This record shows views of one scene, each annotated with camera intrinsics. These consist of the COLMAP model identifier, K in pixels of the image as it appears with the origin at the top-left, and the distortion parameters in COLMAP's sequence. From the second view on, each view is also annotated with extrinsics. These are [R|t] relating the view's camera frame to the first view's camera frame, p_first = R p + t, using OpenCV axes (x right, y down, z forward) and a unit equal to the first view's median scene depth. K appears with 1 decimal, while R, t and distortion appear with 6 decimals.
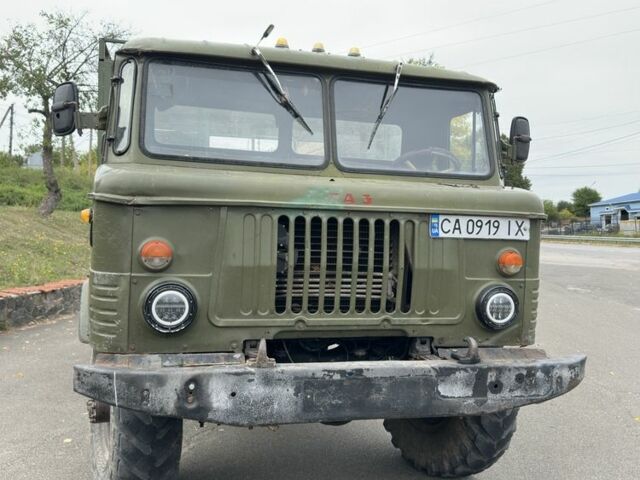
lens RADIAL K [[608.5, 0, 323.2], [0, 608.5, 242.0], [0, 0, 1]] dist [0.079999, -0.005618]
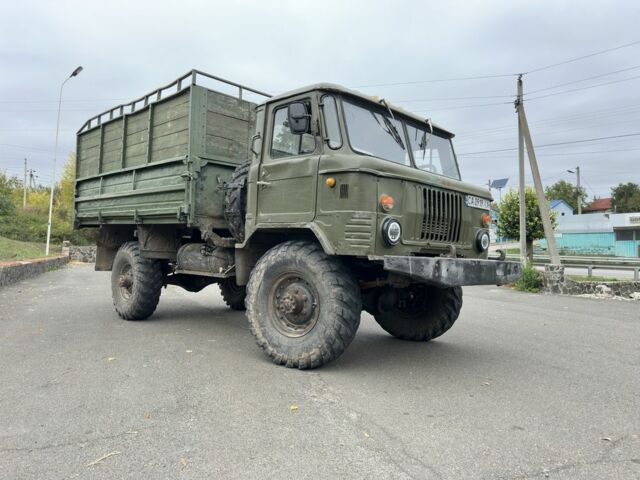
lens RADIAL K [[454.8, 0, 320.0], [0, 454.8, 240.0], [0, 0, 1]] dist [0.066844, -0.088447]
pose [[0.870777, 0.015557, 0.491432, -1.021832], [0.000930, 0.999445, -0.033288, 0.161660], [-0.491677, 0.029443, 0.870280, -0.090651]]
